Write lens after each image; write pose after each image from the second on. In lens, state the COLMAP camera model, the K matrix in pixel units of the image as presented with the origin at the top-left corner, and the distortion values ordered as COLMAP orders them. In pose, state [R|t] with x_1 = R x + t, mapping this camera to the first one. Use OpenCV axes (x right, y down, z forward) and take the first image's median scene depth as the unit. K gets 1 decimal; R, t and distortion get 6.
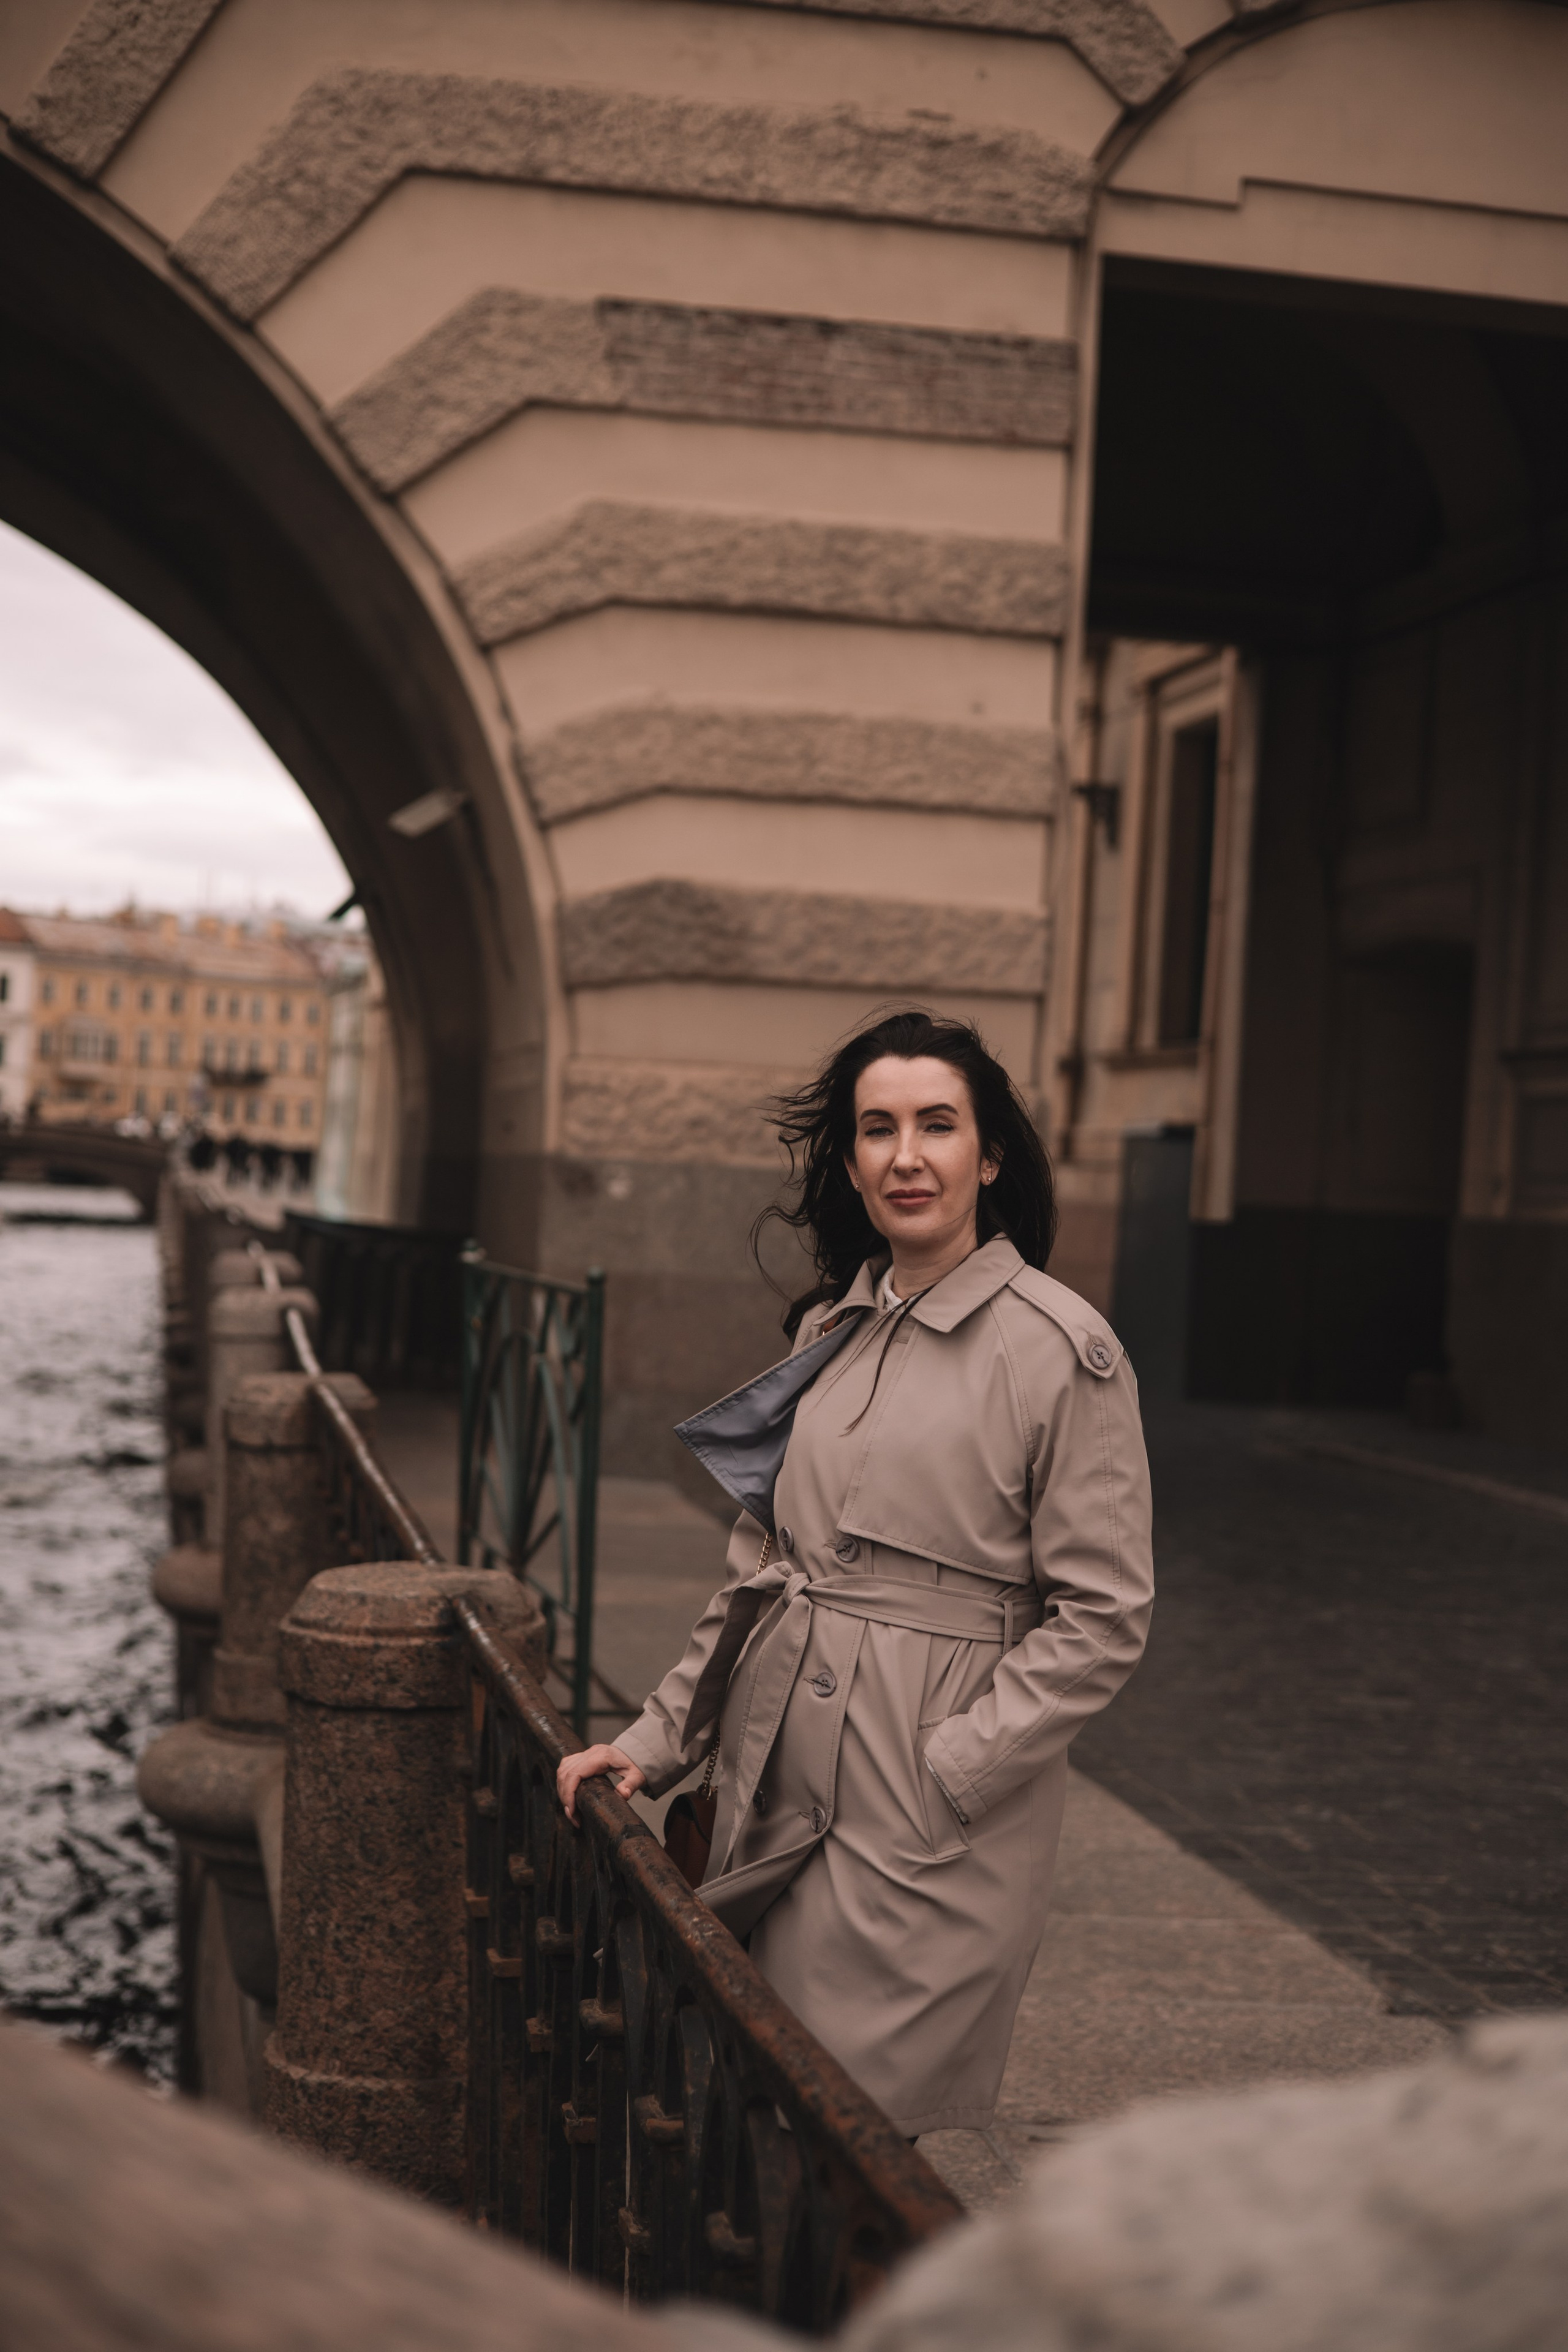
lens RADIAL K [[3288.1, 0, 785.1], [0, 3288.1, 1176.5], [0, 0, 1]] dist [0.017046, 0.000000]
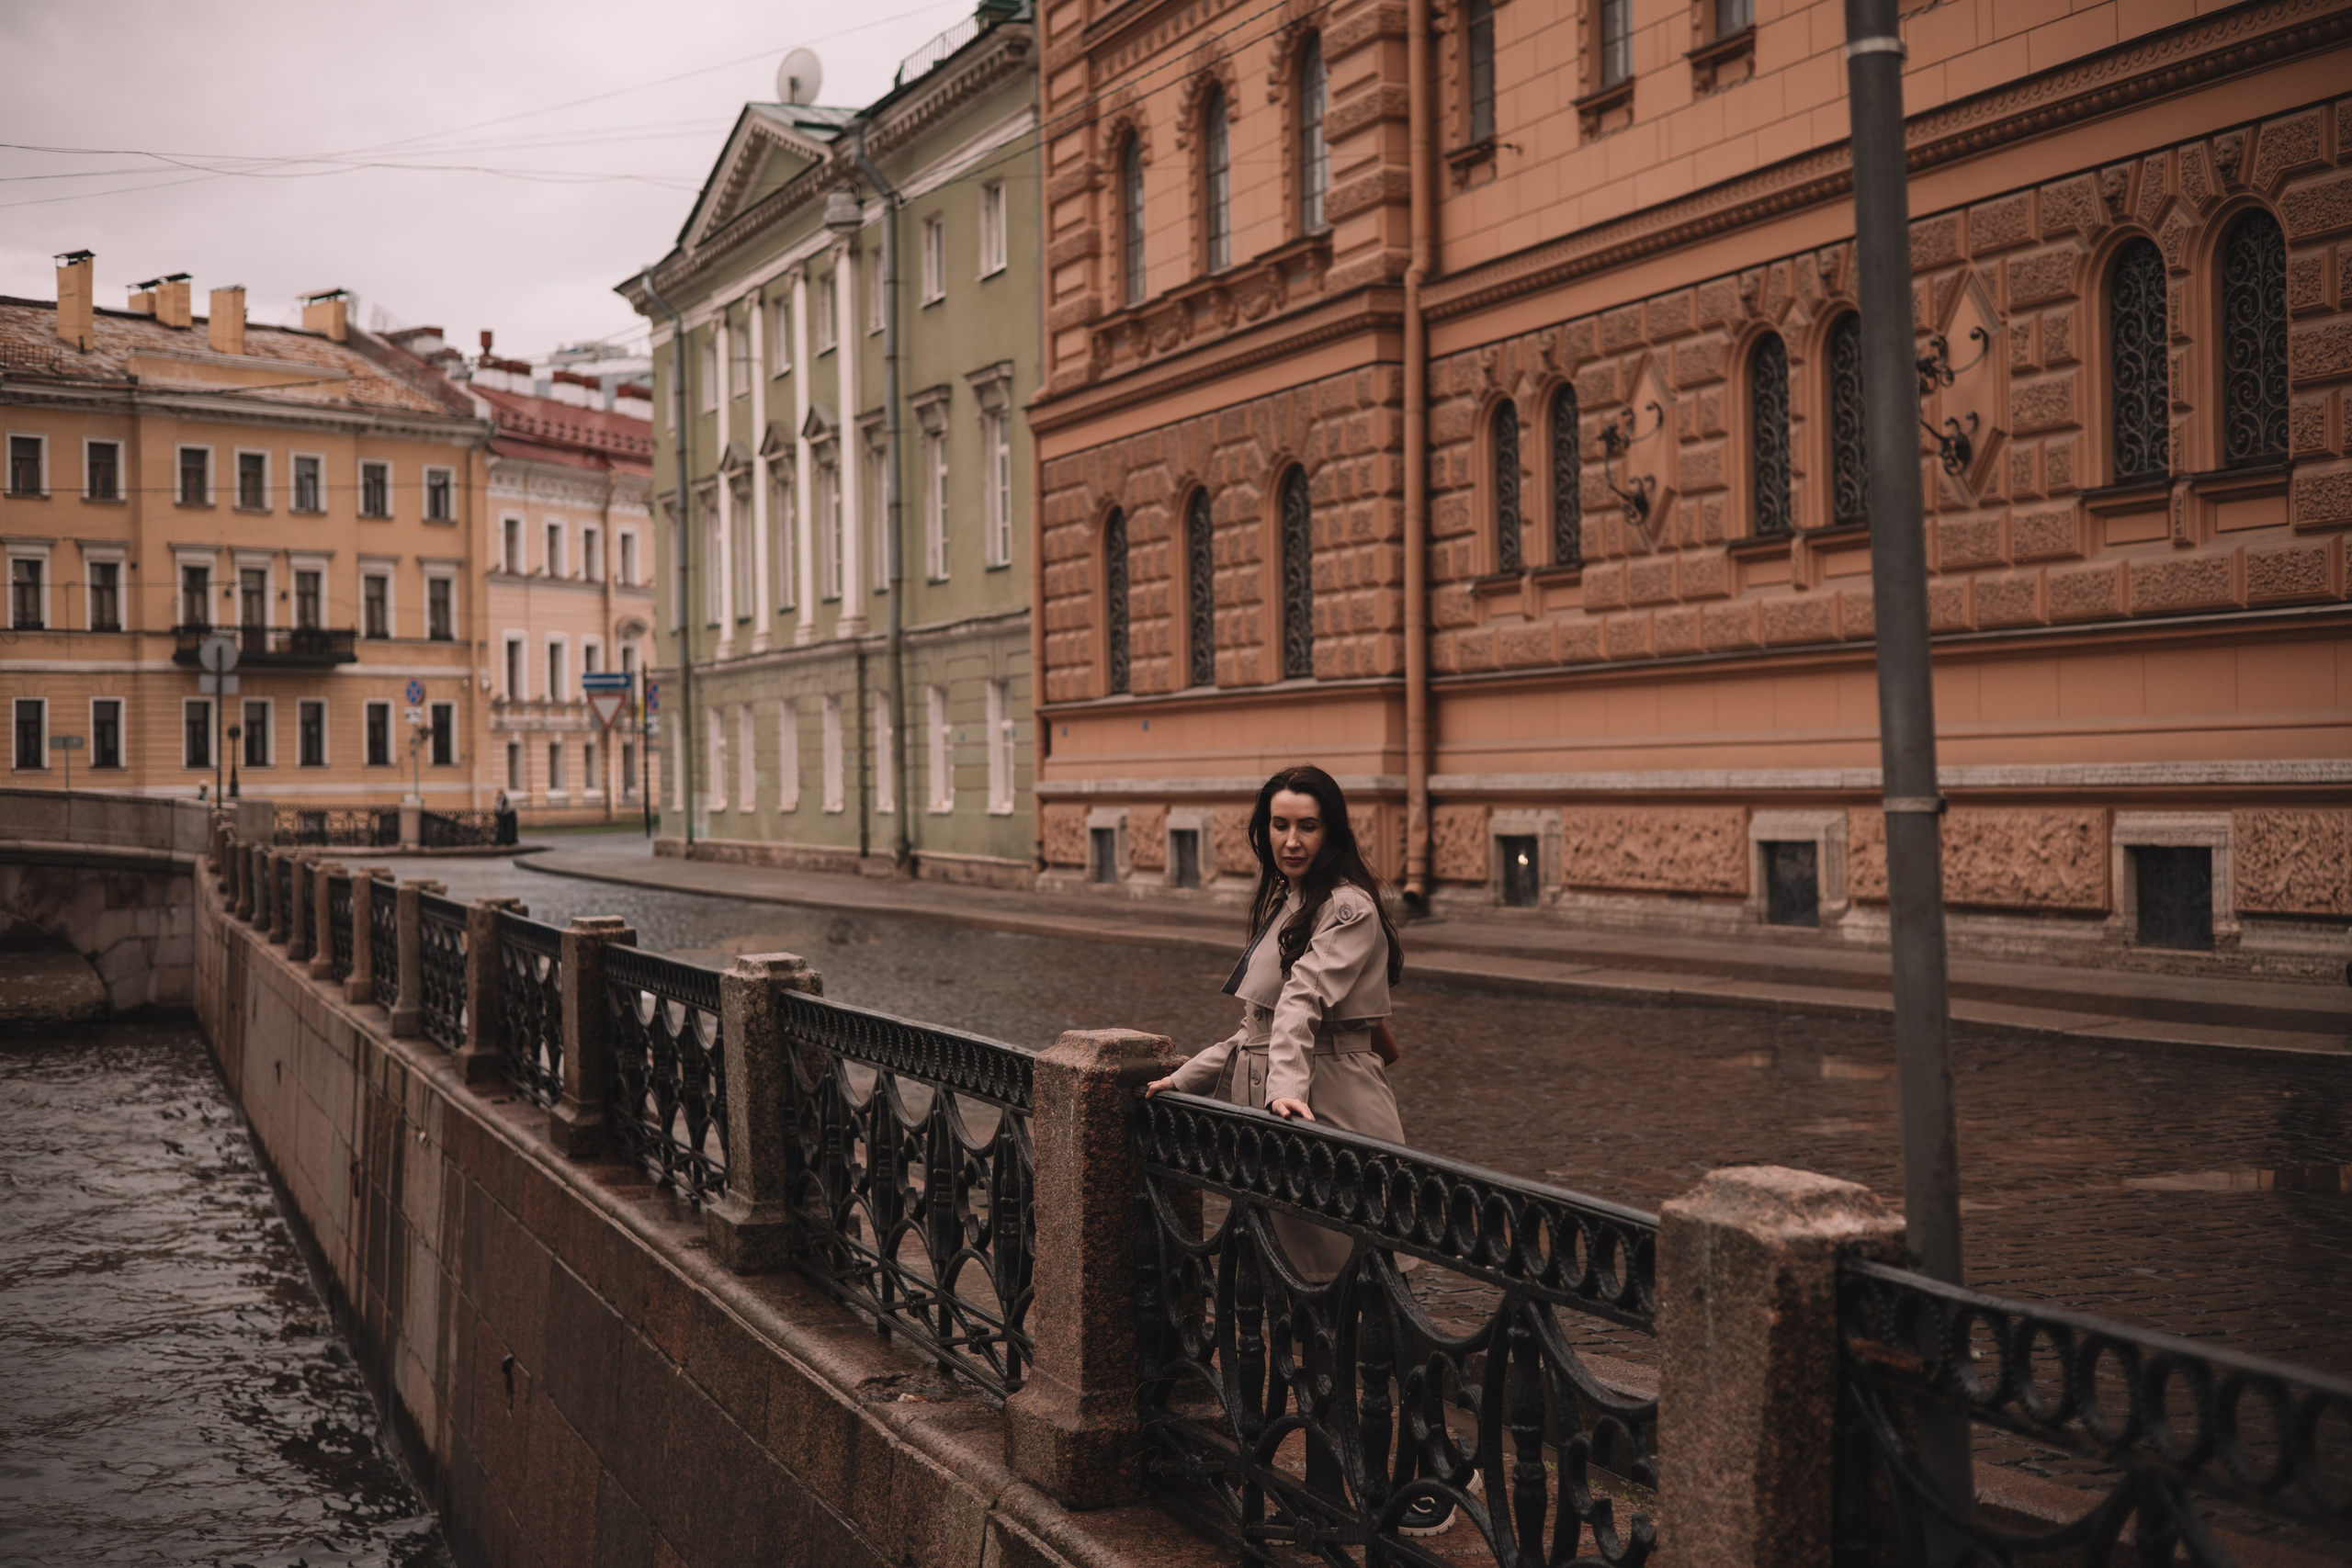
lens RADIAL K [[3287.8, 0, 1180.5], [0, 3287.8, 792.8], [0, 0, 1]] dist [0.017046, 0.000000]
pose [[0.987439, -0.078717, 0.136998, -0.112411], [0.081066, 0.996641, -0.011645, 0.000765], [-0.135622, 0.022605, 0.990503, 0.579486]]
